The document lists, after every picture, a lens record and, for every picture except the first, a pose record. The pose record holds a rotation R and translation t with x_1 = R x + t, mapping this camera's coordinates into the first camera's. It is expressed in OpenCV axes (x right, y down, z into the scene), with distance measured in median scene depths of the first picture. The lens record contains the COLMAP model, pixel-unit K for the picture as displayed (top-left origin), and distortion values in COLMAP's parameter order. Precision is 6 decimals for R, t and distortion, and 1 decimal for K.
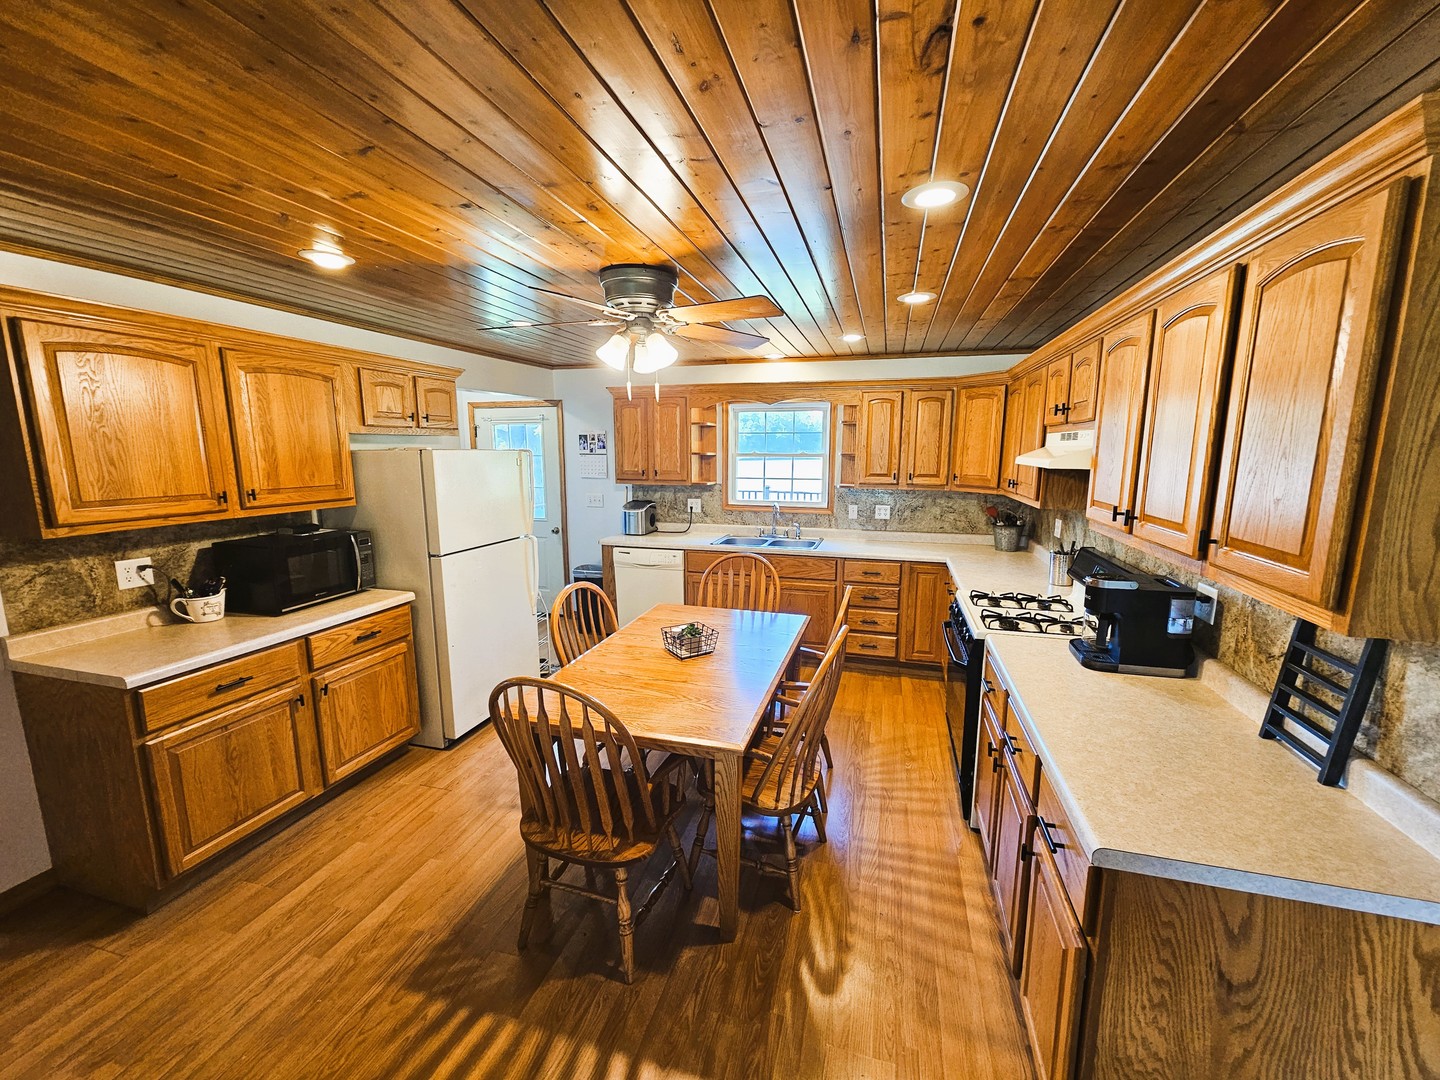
lens RADIAL K [[588.1, 0, 723.8], [0, 588.1, 543.0], [0, 0, 1]] dist [-0.000348, 0.001568]
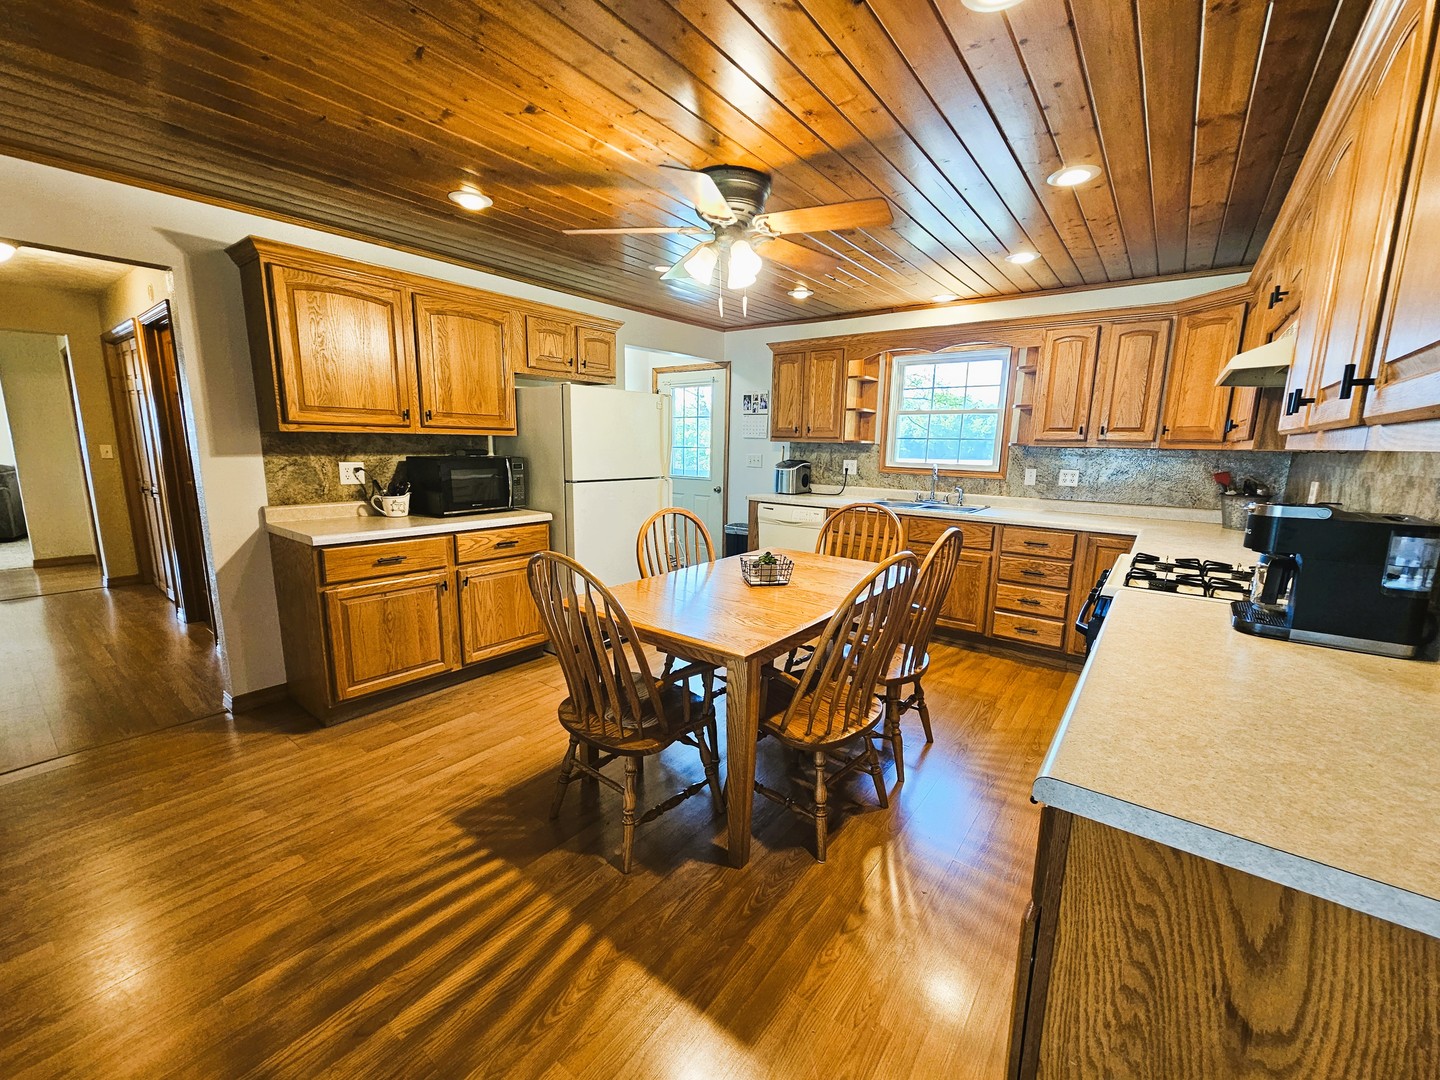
lens RADIAL K [[588.1, 0, 724.7], [0, 588.1, 543.8], [0, 0, 1]] dist [-0.000348, 0.001568]
pose [[0.930583, 0.079170, -0.357418, 0.229371], [-0.076394, 0.996837, 0.021901, 0.112580], [0.358021, 0.006924, 0.933688, 0.086961]]
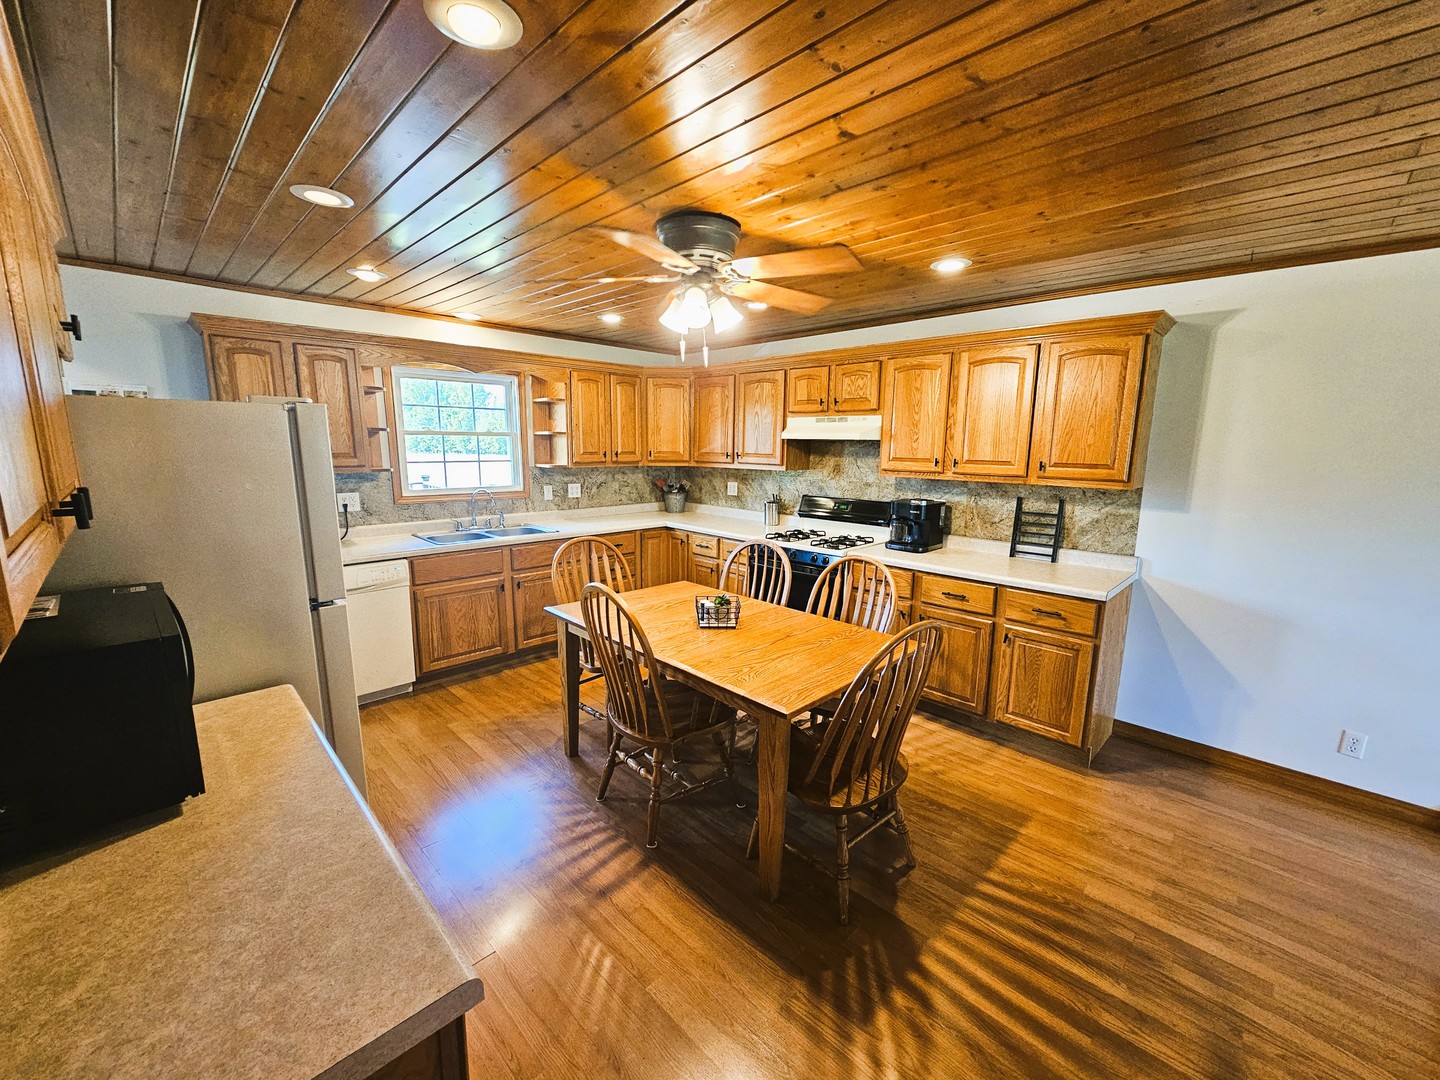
lens RADIAL K [[588.1, 0, 723.3], [0, 588.1, 542.7], [0, 0, 1]] dist [-0.000348, 0.001568]
pose [[0.487729, -0.143827, 0.861066, -0.942984], [0.130861, 0.987236, 0.090778, -0.041375], [-0.863131, 0.068405, 0.500325, 0.507731]]
